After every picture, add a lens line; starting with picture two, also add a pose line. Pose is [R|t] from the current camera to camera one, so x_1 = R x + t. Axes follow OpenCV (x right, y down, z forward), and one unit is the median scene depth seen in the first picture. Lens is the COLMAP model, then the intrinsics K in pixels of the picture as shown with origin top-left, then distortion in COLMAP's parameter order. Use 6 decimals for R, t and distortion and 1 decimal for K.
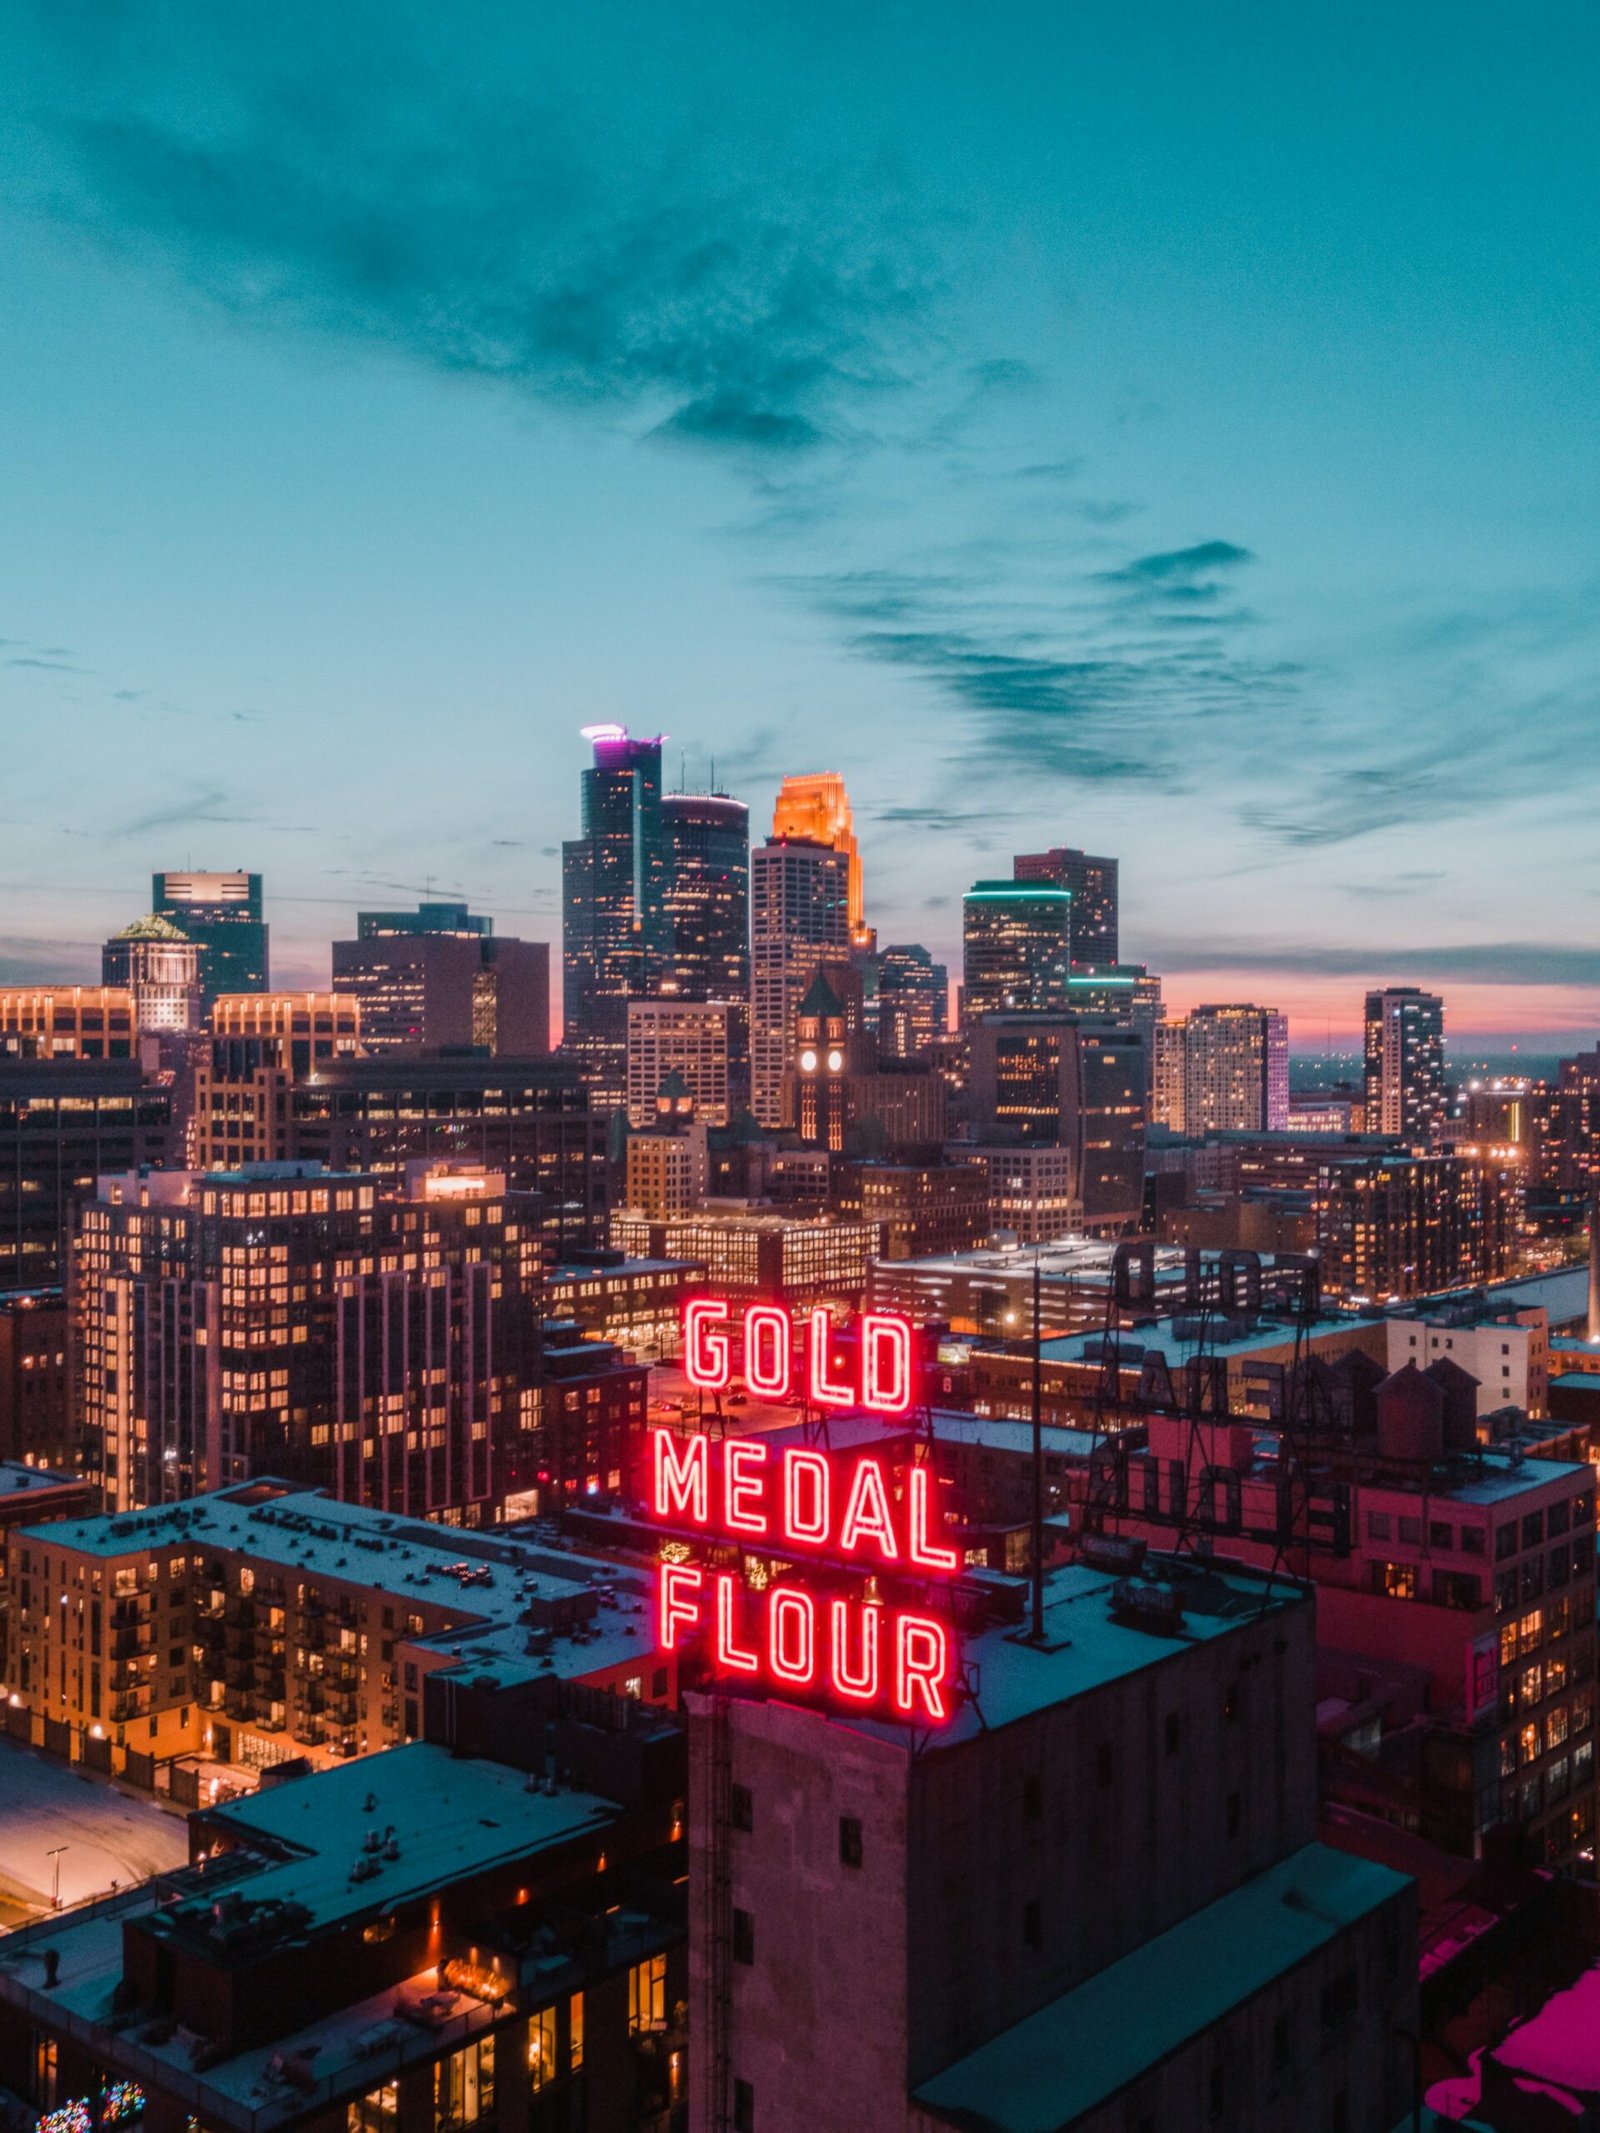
lens RADIAL K [[2050.6, 0, 913.5], [0, 2050.6, 1072.2], [0, 0, 1]] dist [0.040369, -0.012107]
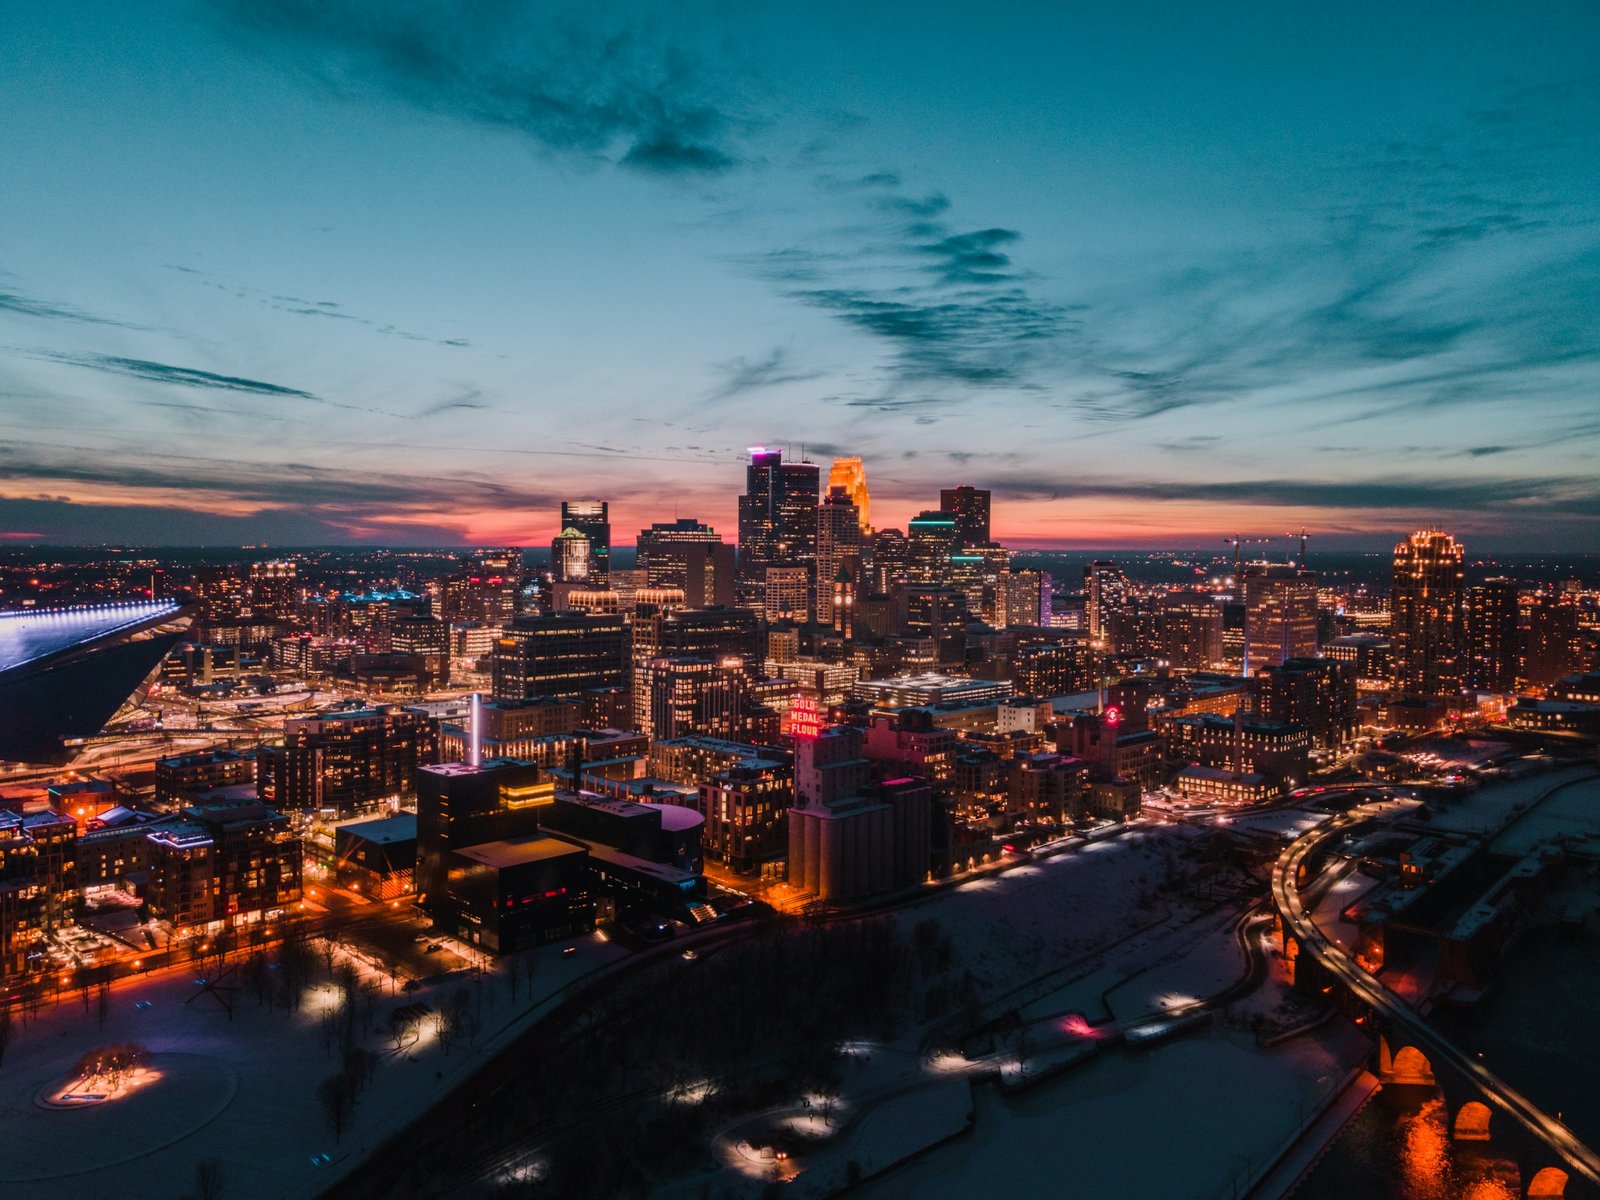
lens RADIAL K [[1538.2, 0, 800.0], [0, 1538.2, 600.0], [0, 0, 1]] dist [0.040369, -0.012107]
pose [[0.994871, 0.016438, -0.099804, 0.106237], [-0.010899, 0.998383, 0.055796, -0.128171], [0.100560, -0.054422, 0.993442, -1.040687]]
